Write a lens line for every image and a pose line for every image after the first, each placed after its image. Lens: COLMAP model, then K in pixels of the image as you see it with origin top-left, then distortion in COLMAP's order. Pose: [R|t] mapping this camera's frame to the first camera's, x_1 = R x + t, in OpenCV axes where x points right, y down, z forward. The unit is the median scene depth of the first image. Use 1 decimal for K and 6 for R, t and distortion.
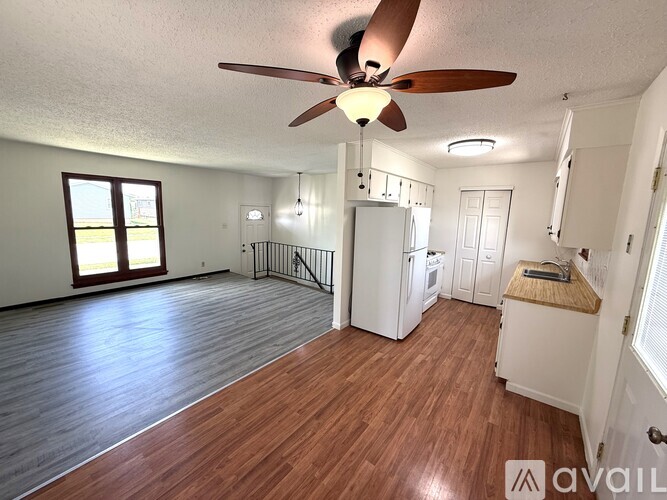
lens RADIAL K [[266.9, 0, 331.4], [0, 266.9, 249.3], [0, 0, 1]] dist [-0.001609, -0.000134]
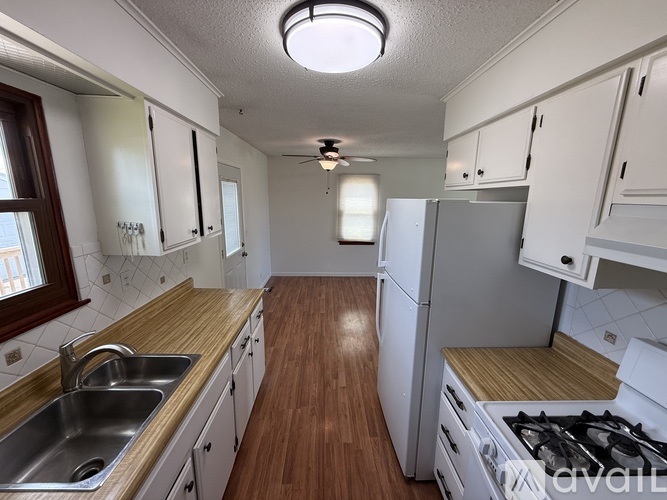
lens RADIAL K [[266.9, 0, 331.4], [0, 266.9, 249.3], [0, 0, 1]] dist [-0.001609, -0.000134]
pose [[-0.775073, 0.083900, -0.626276, 0.591351], [-0.124879, 0.951257, 0.281986, -0.150378], [0.619408, 0.296768, -0.726816, 1.021342]]
